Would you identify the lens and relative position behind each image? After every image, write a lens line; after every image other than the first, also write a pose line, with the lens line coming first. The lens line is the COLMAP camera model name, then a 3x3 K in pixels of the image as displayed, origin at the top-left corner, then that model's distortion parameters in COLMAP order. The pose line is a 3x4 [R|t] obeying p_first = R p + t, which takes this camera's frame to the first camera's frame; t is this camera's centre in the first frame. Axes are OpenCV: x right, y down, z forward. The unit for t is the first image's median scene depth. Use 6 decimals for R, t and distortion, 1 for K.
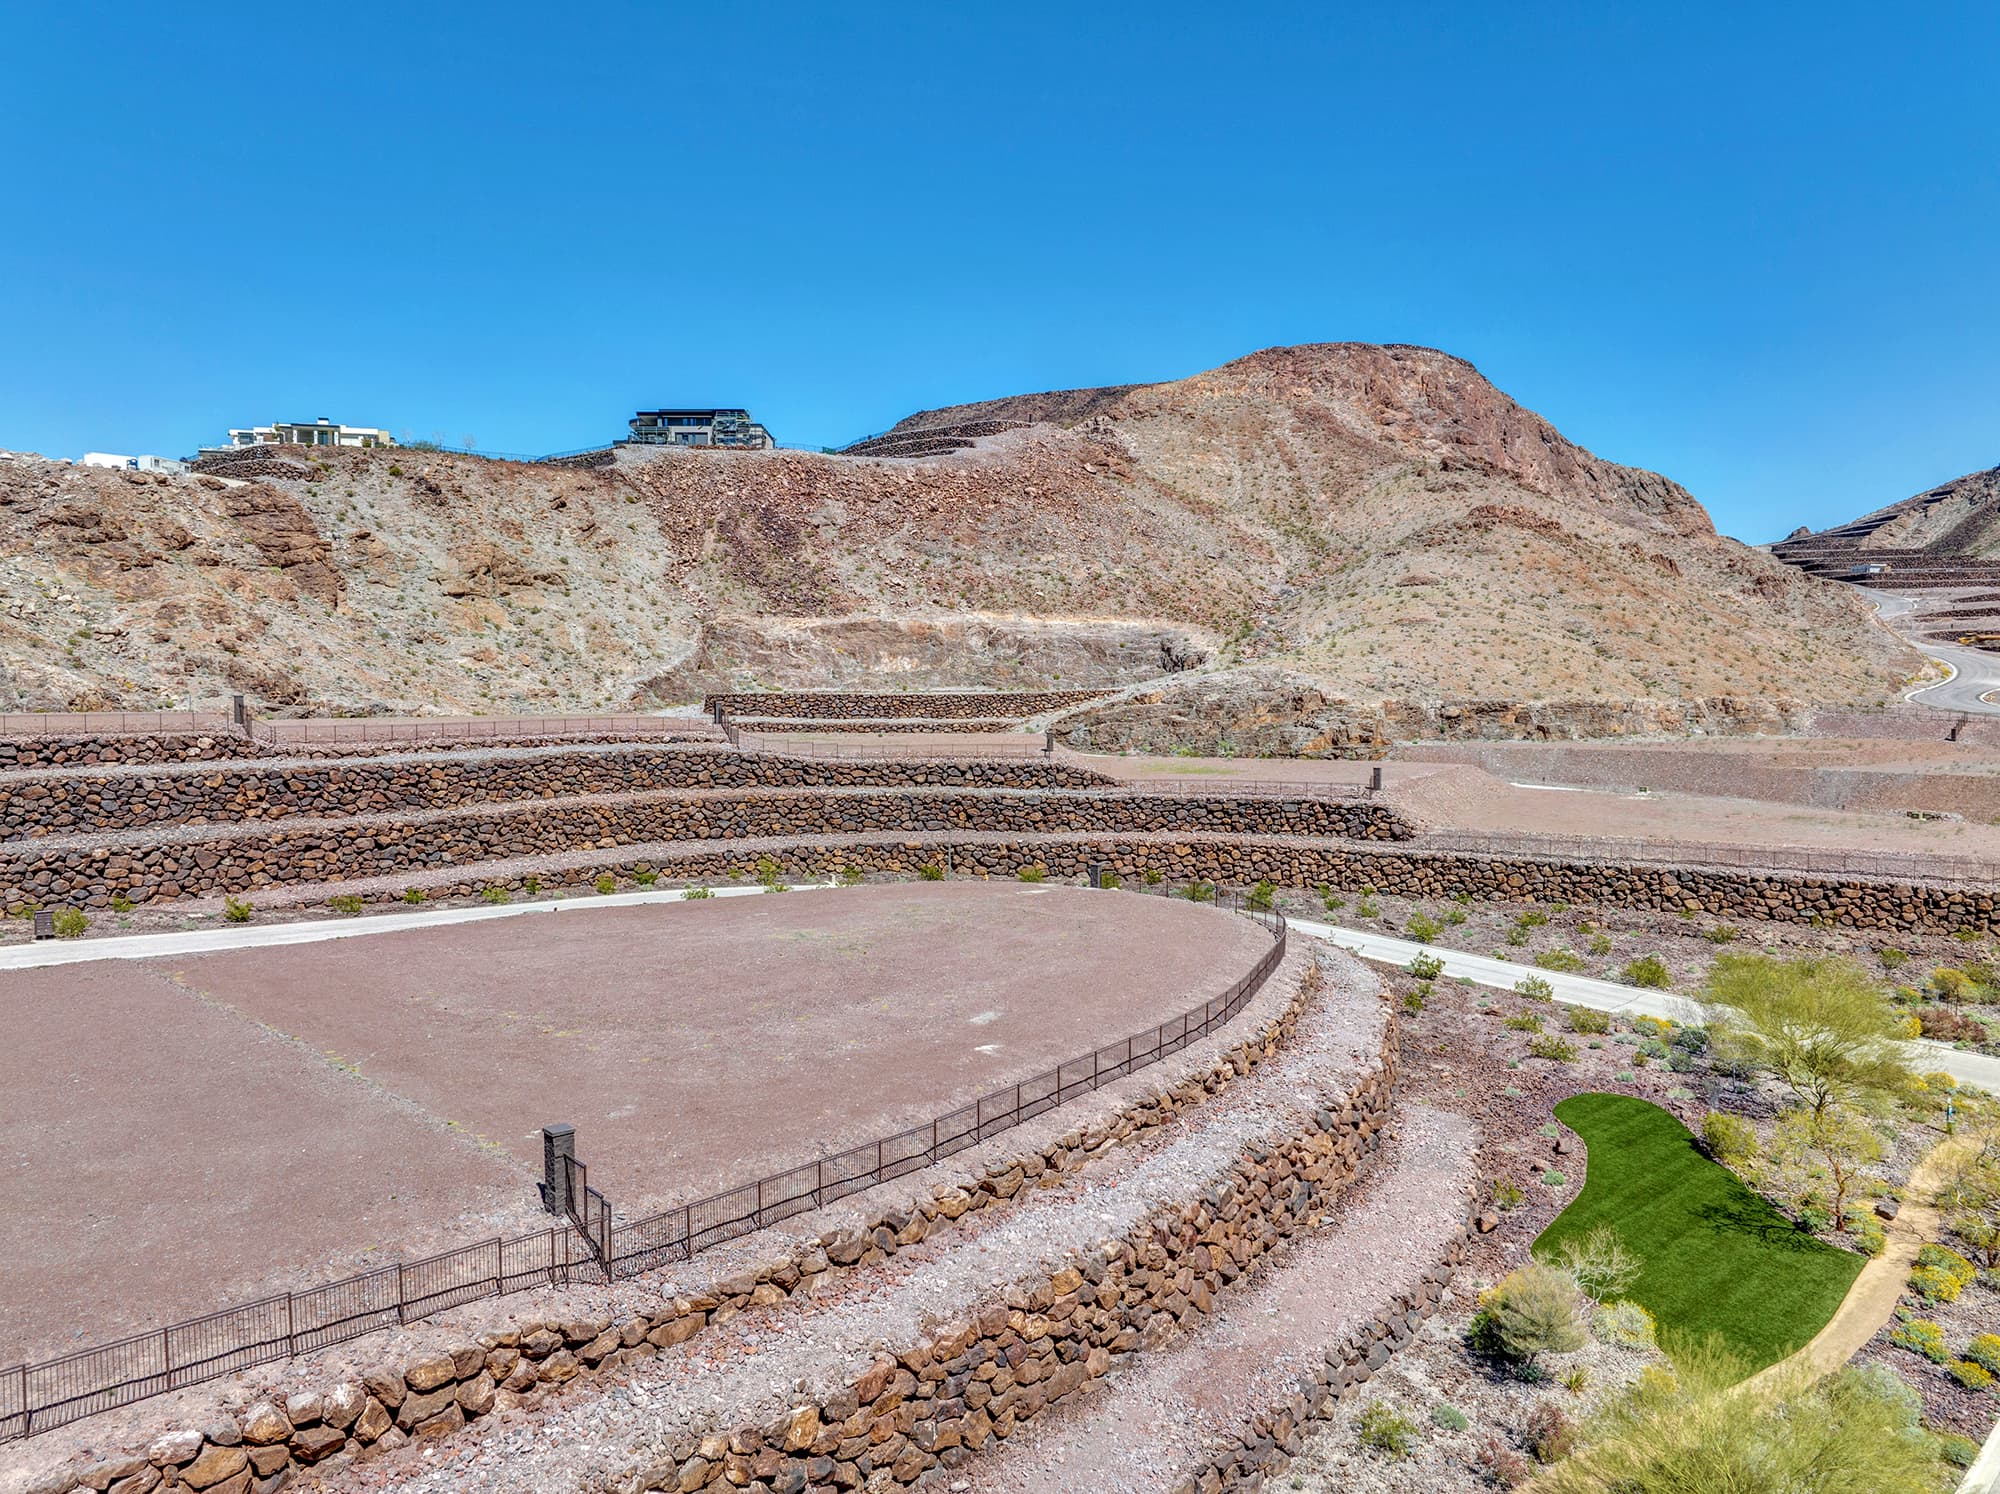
lens RADIAL K [[1417.8, 0, 997.4], [0, 1417.8, 744.5], [0, 0, 1]] dist [-0.050728, 0.023084]
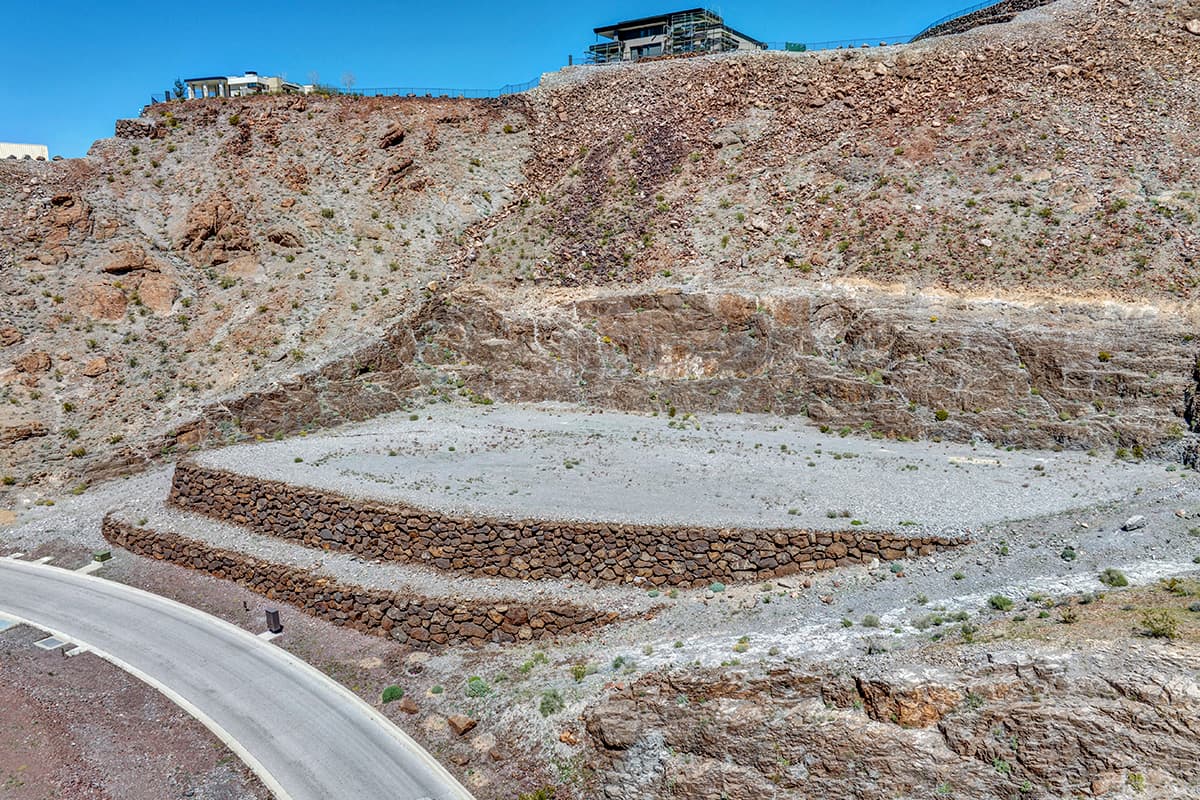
lens RADIAL K [[847.2, 0, 604.6], [0, 847.2, 404.9], [0, 0, 1]] dist [-0.034295, 0.000047]
pose [[0.800396, 0.111567, -0.588998, 0.151343], [-0.025354, 0.987950, 0.152682, -0.115720], [0.598935, -0.107272, 0.793580, 0.809017]]
